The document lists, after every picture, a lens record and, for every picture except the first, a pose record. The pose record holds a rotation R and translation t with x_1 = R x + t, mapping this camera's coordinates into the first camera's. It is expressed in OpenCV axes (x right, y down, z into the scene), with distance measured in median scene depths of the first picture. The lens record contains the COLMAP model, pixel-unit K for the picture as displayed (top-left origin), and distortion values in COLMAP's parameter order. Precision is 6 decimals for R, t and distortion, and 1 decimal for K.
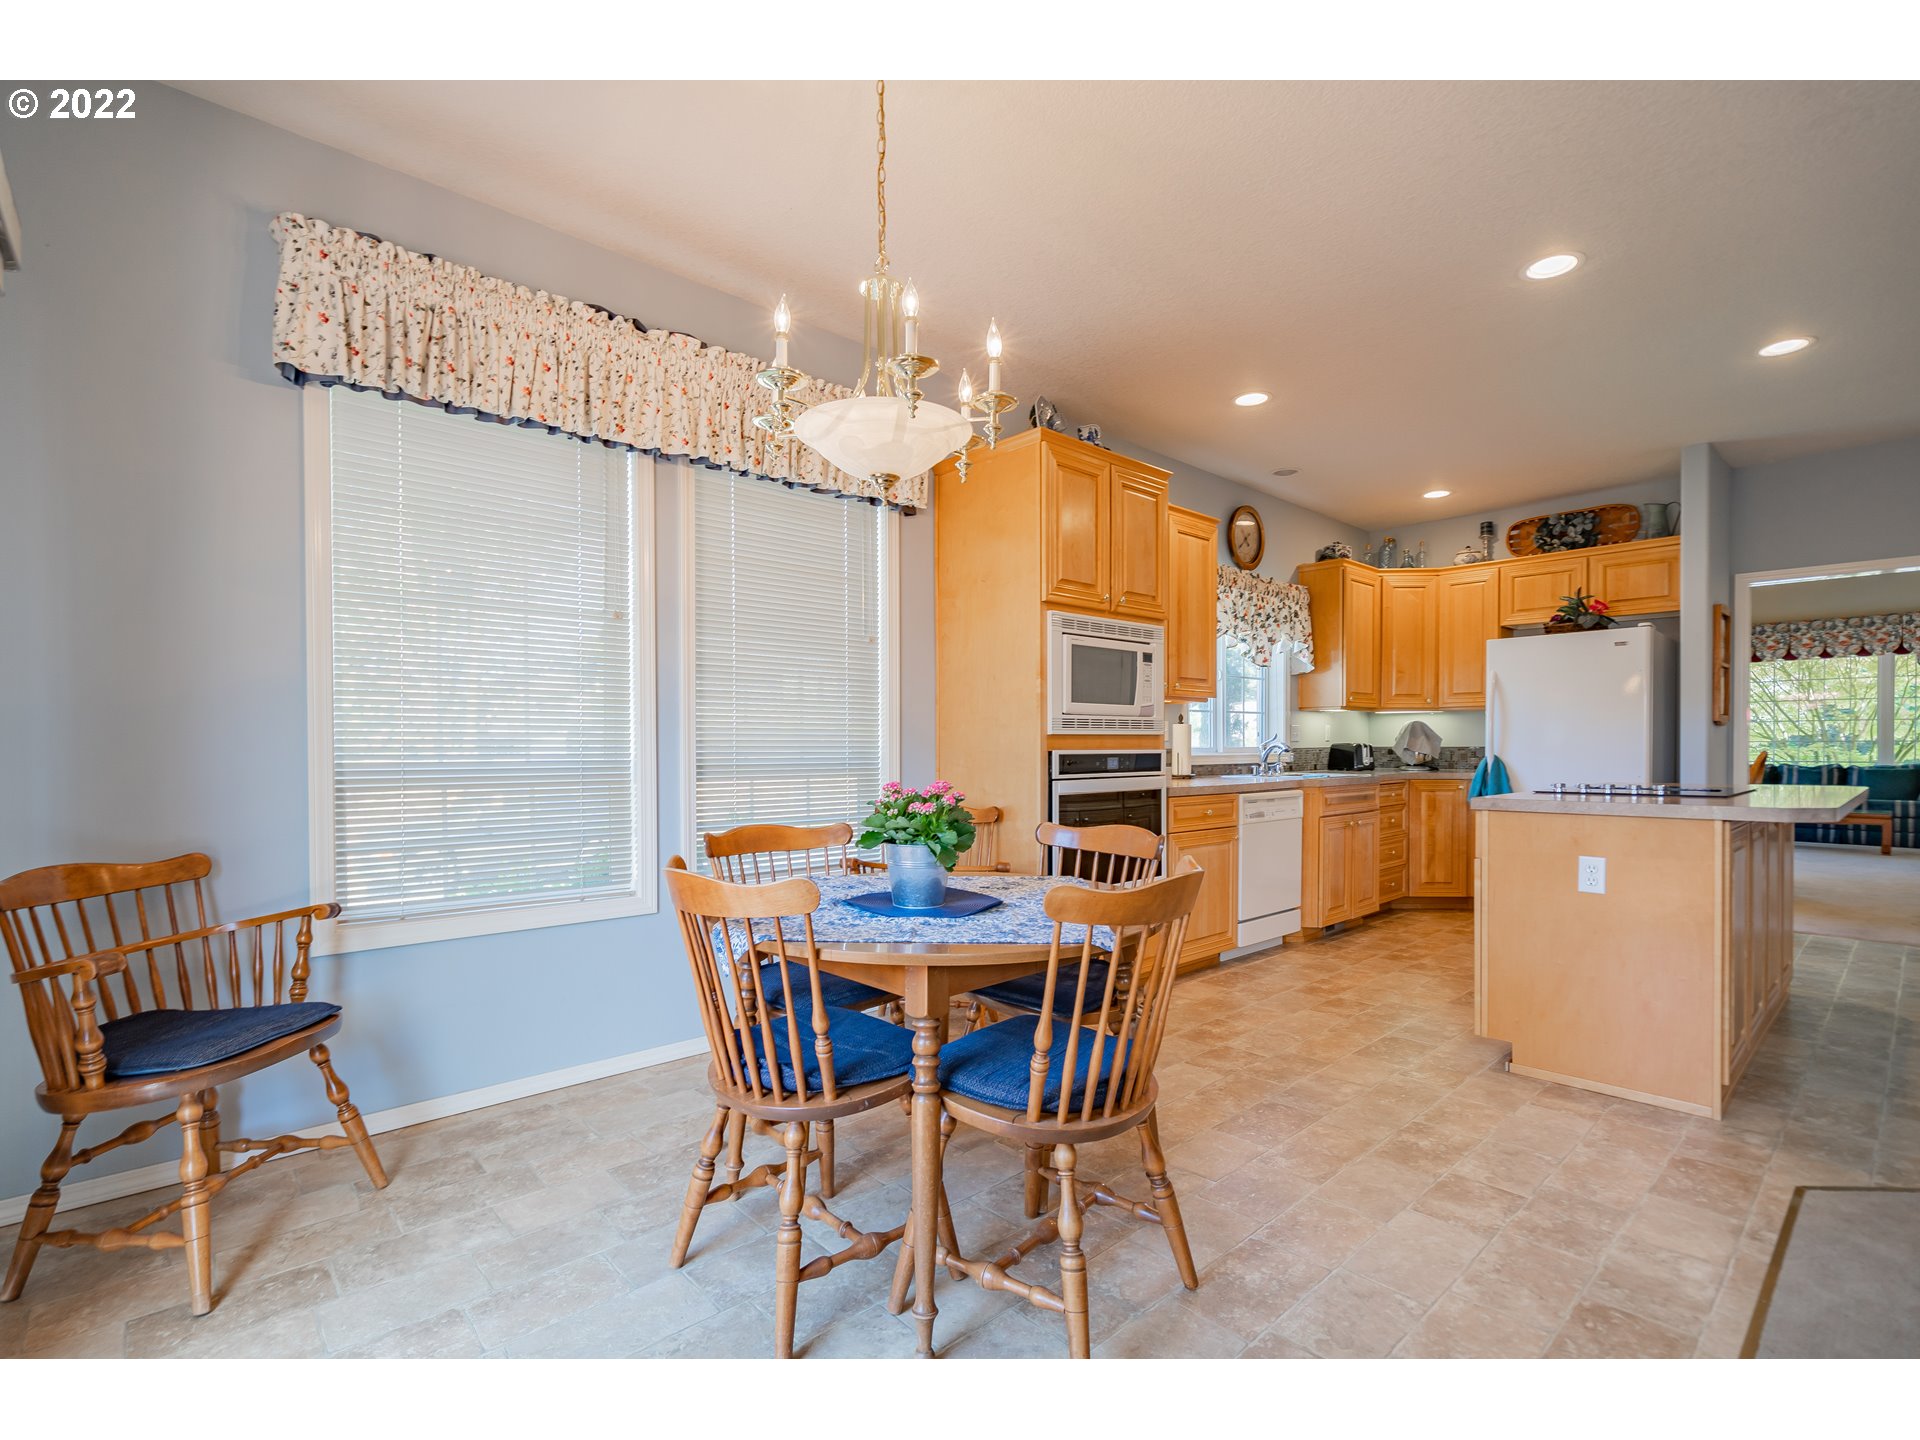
lens RADIAL K [[877.1, 0, 952.3], [0, 877.1, 733.2], [0, 0, 1]] dist [-0.003567, 0.000240]
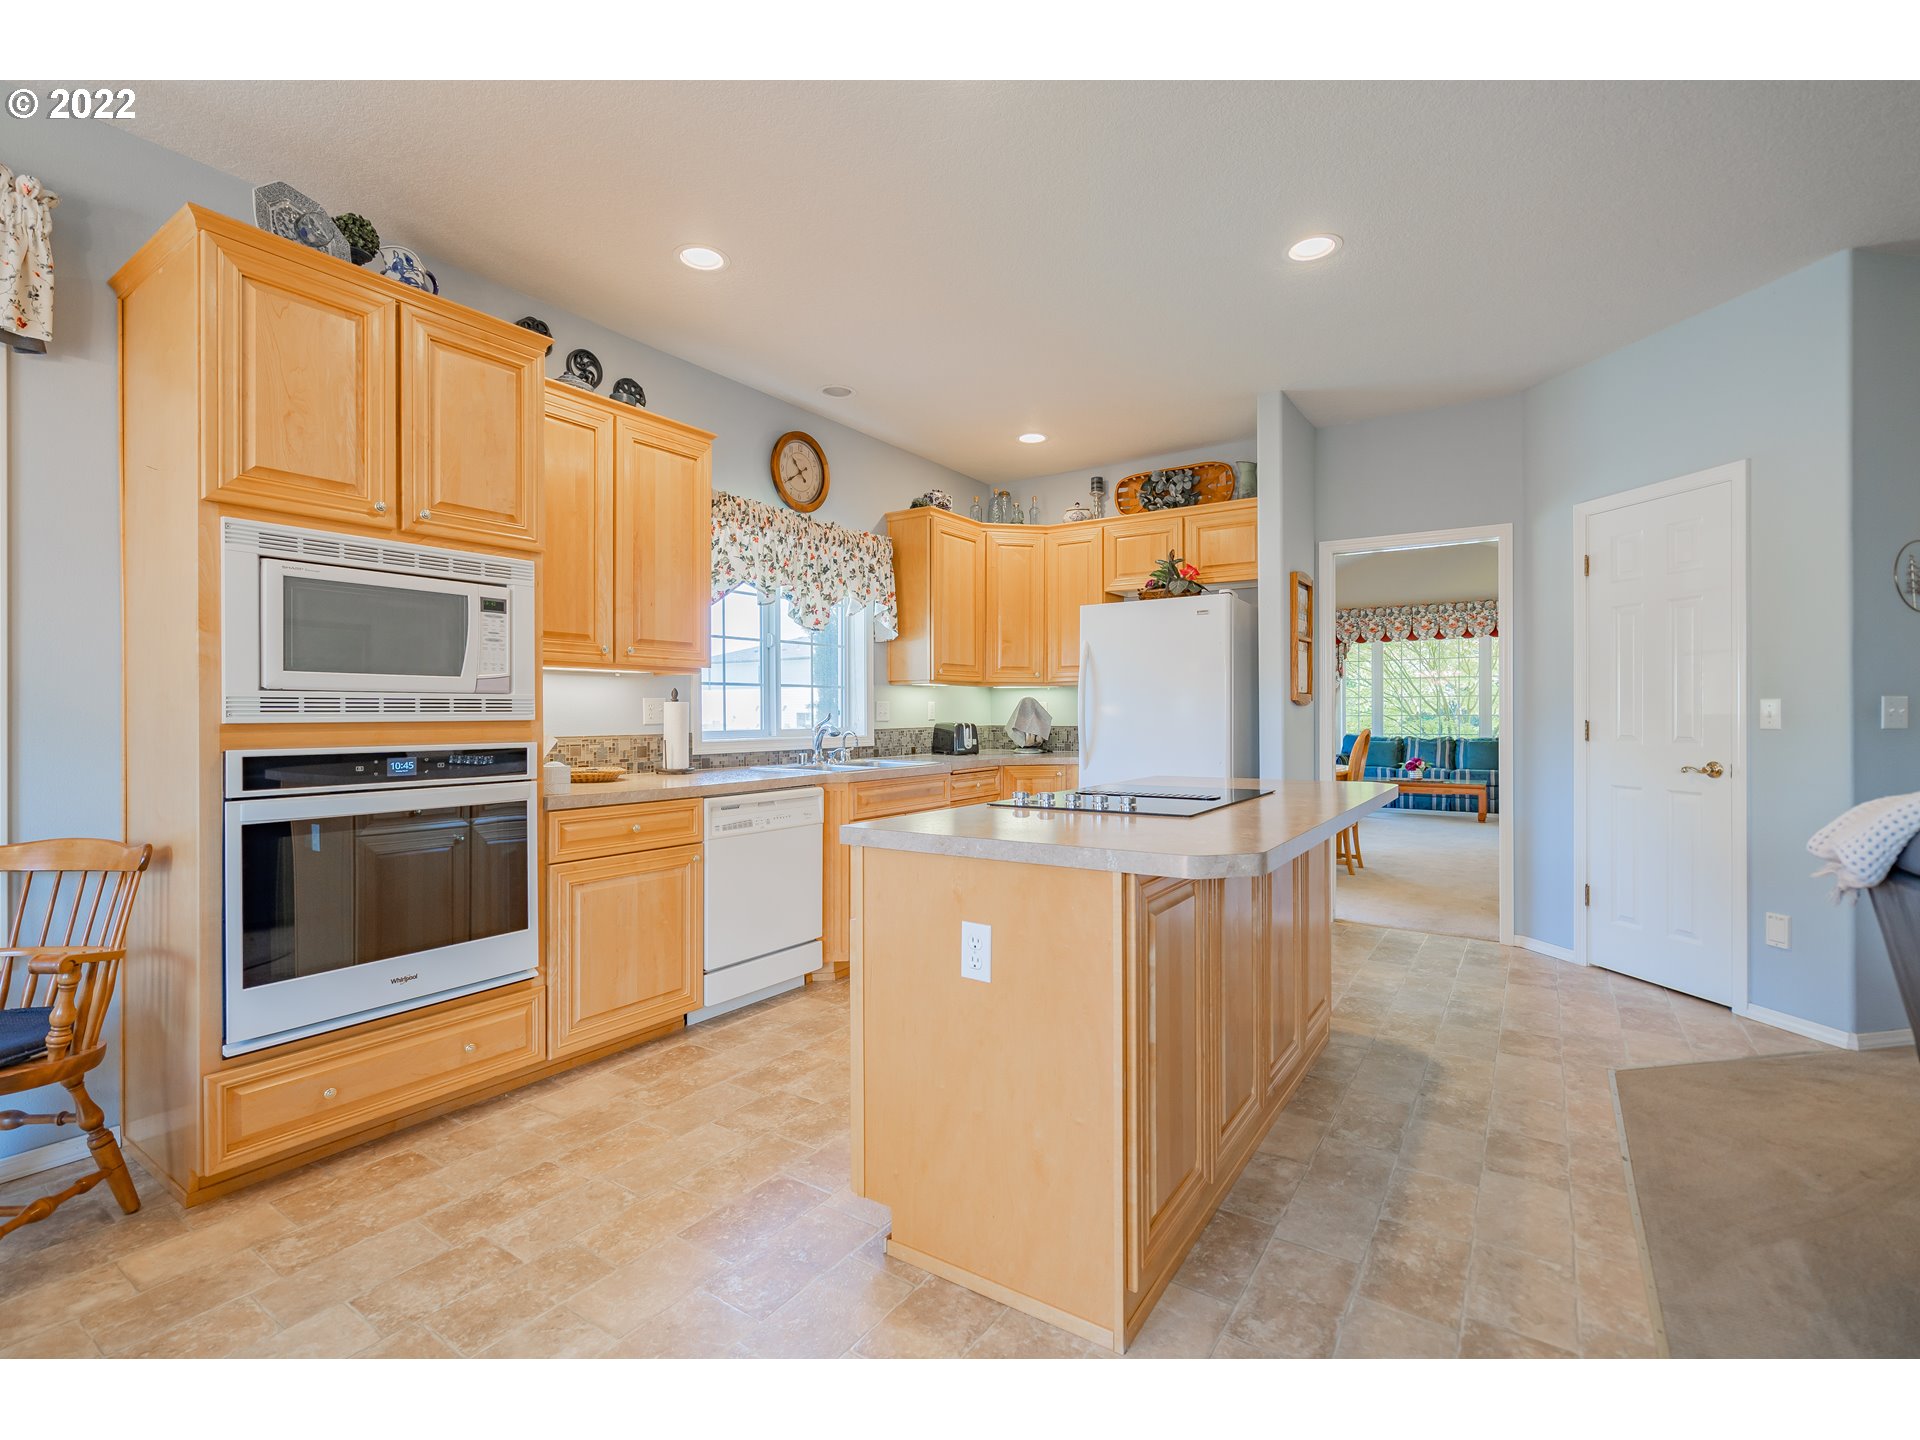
lens RADIAL K [[849.7, 0, 955.5], [0, 849.7, 686.9], [0, 0, 1]] dist [-0.013156, 0.000178]
pose [[0.972234, 0.006800, 0.233912, 0.297206], [-0.002407, 0.999815, -0.019064, -0.009075], [-0.233998, 0.017972, 0.972071, 0.210044]]
